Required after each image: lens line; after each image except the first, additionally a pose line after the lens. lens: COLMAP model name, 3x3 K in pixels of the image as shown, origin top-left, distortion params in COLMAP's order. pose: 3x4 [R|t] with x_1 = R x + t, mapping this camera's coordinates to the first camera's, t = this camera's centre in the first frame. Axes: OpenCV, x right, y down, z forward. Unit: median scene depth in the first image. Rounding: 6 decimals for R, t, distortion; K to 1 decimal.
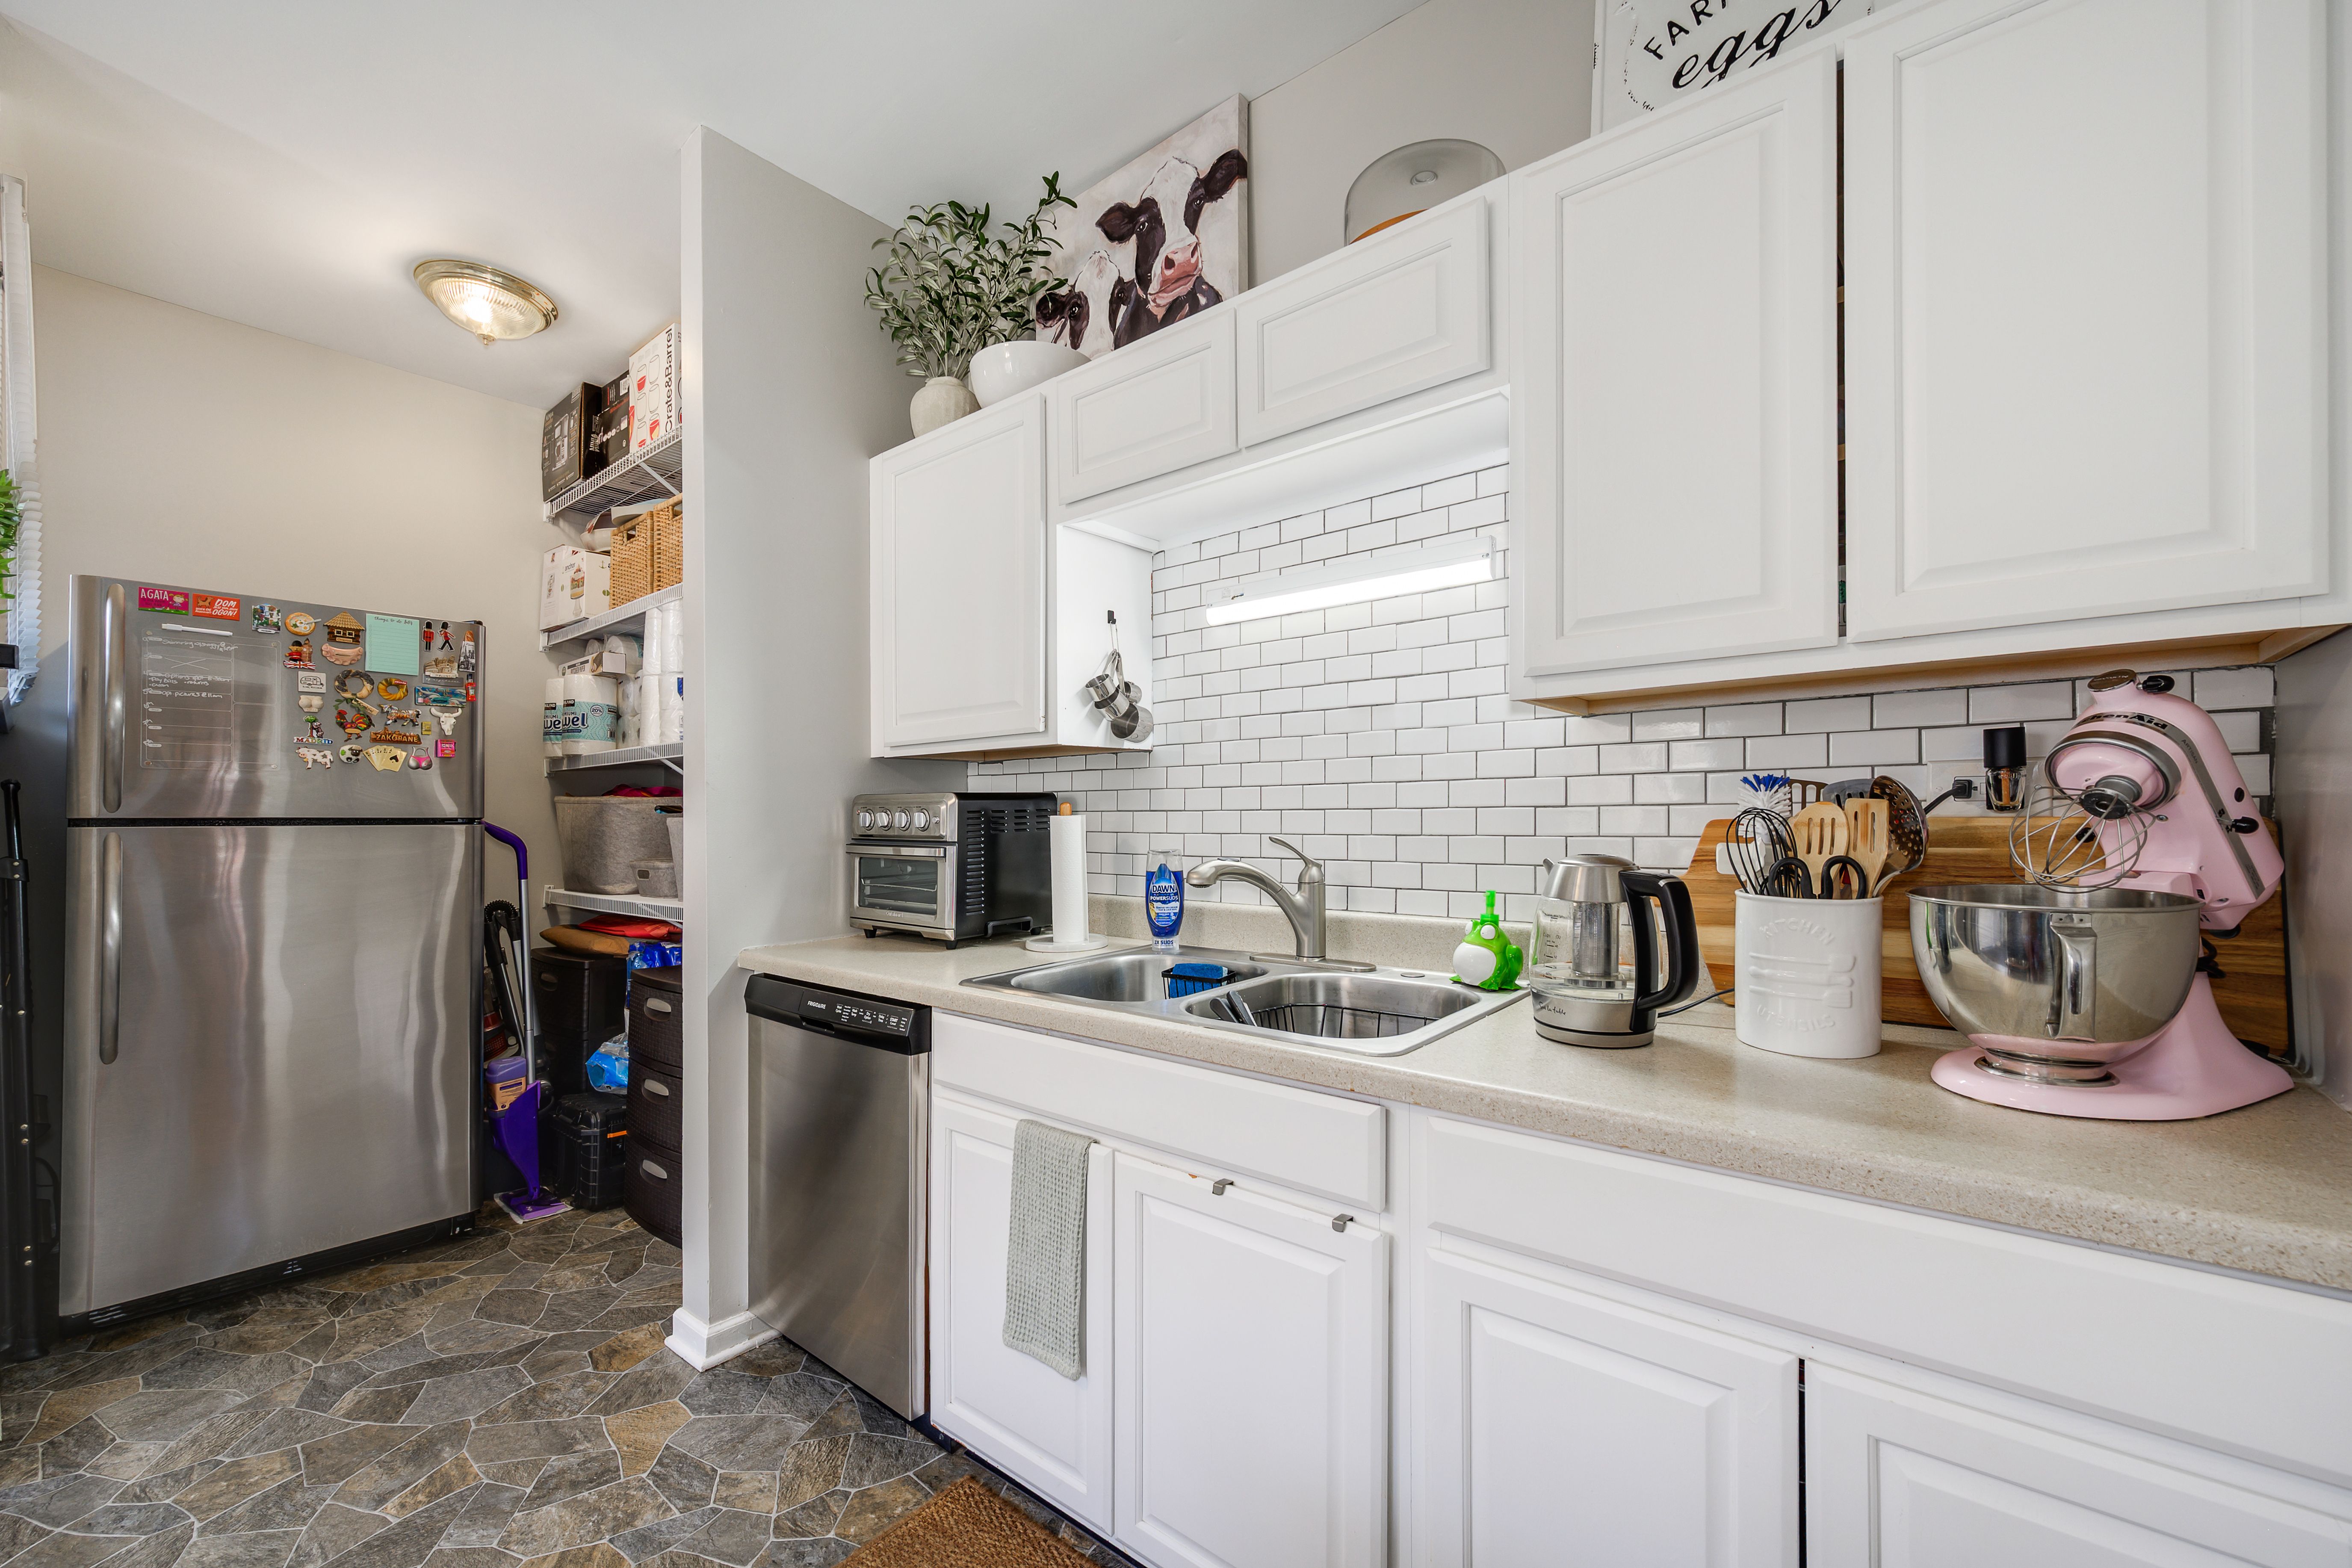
lens RADIAL K [[953.5, 0, 1167.3], [0, 953.5, 797.0], [0, 0, 1]] dist [-0.000418, -0.000035]
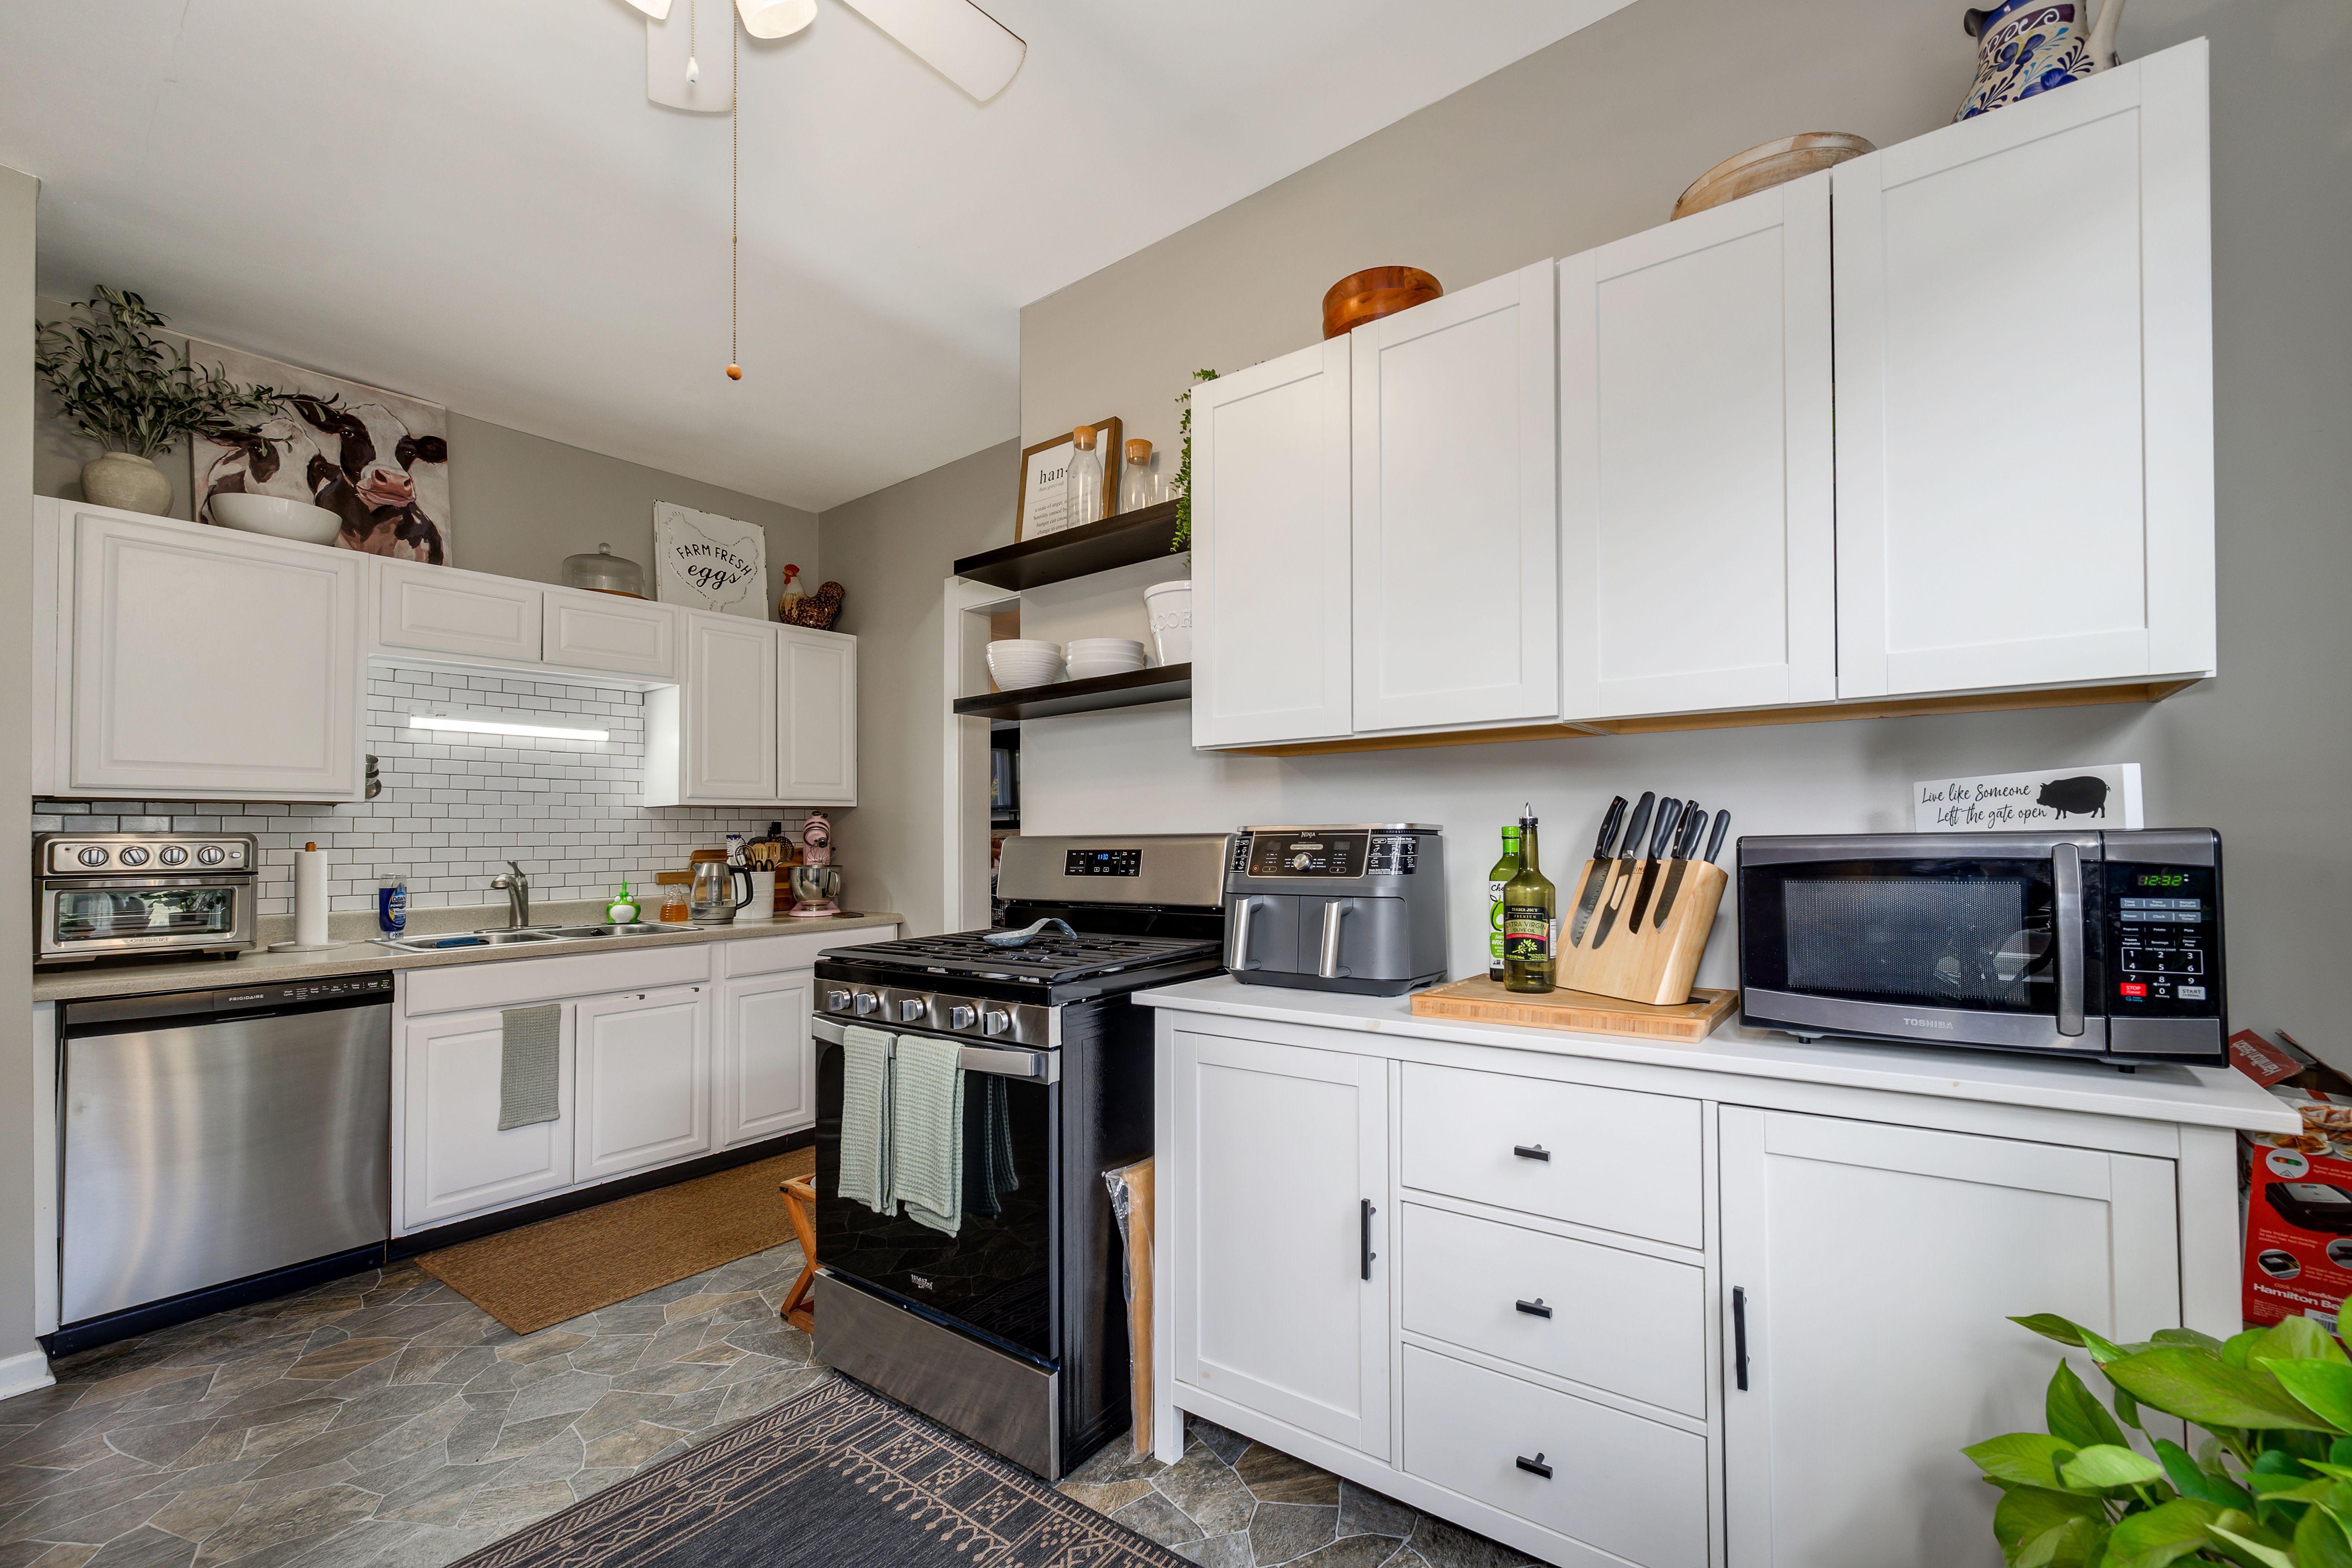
lens RADIAL K [[997.0, 0, 1182.7], [0, 997.0, 835.1], [0, 0, 1]] dist [0.000013, -0.000006]
pose [[-0.035612, 0.017626, 0.999210, -1.613334], [-0.002614, 0.999839, -0.017730, 0.019728], [-0.999362, -0.003243, -0.035560, -0.193124]]
